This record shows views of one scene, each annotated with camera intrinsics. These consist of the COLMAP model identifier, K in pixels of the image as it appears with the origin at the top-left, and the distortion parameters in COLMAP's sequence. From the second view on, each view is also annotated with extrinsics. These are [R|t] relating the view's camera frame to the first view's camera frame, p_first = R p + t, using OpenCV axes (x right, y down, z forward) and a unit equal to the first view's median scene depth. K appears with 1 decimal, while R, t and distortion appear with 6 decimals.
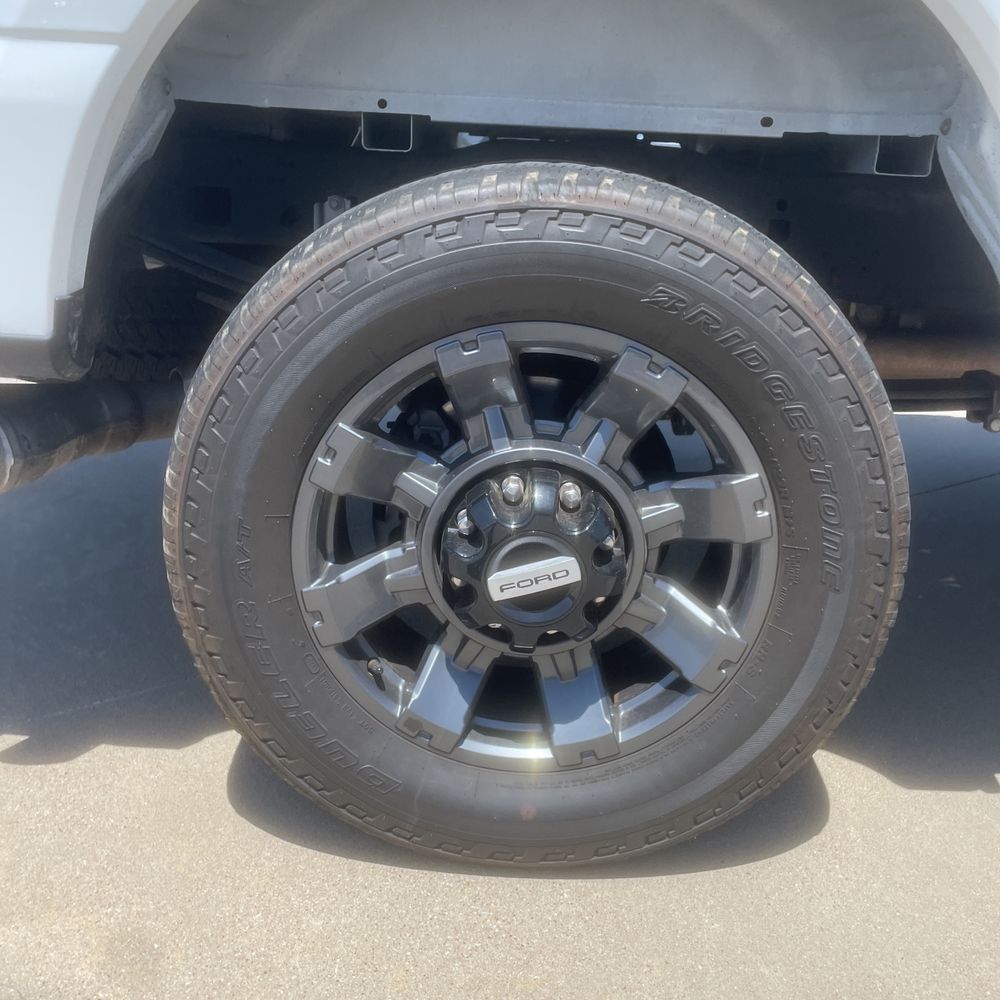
lens RADIAL K [[1052.7, 0, 494.2], [0, 1052.7, 491.9], [0, 0, 1]] dist [0.094538, 0.000000]
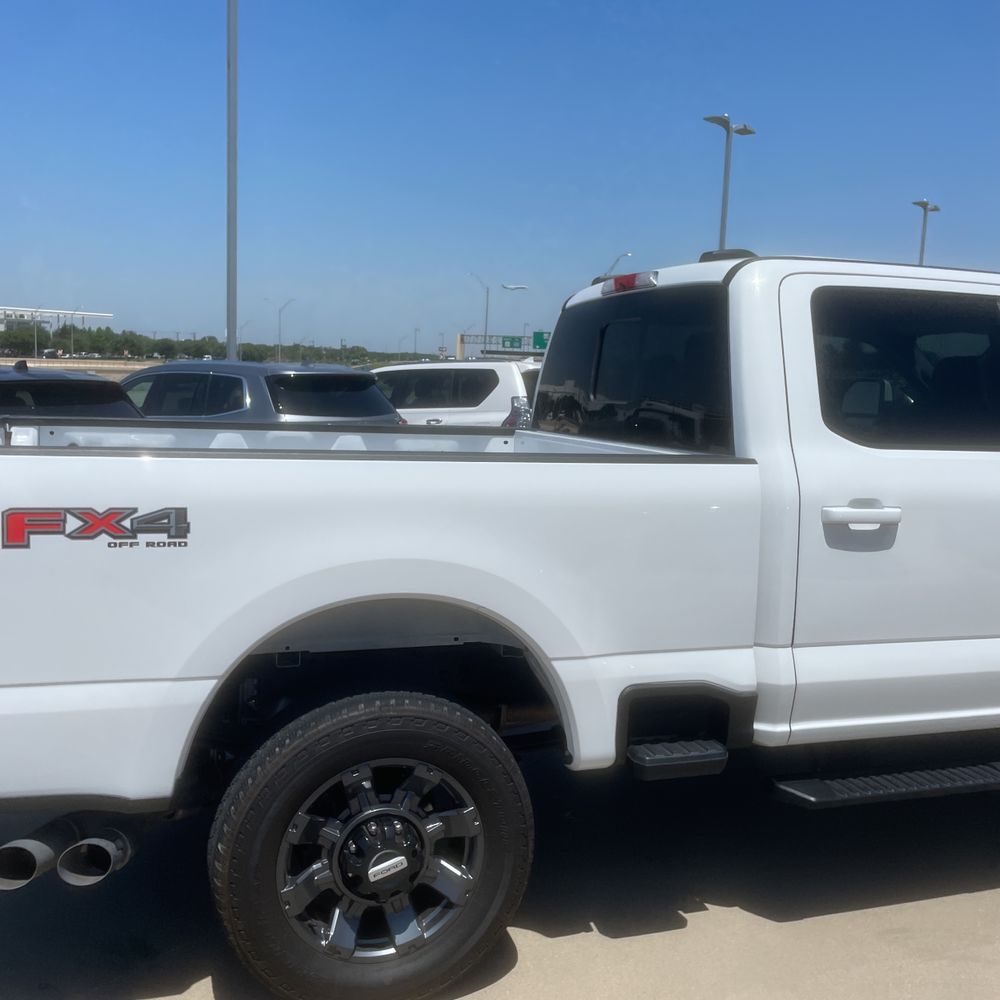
lens RADIAL K [[1038.5, 0, 509.2], [0, 1038.5, 478.2], [0, 0, 1]] dist [0.057434, 0.000000]
pose [[0.944933, -0.048480, 0.323653, -0.401448], [0.116028, 0.974353, -0.192804, -0.271690], [-0.306005, 0.219740, 0.926324, -1.373618]]
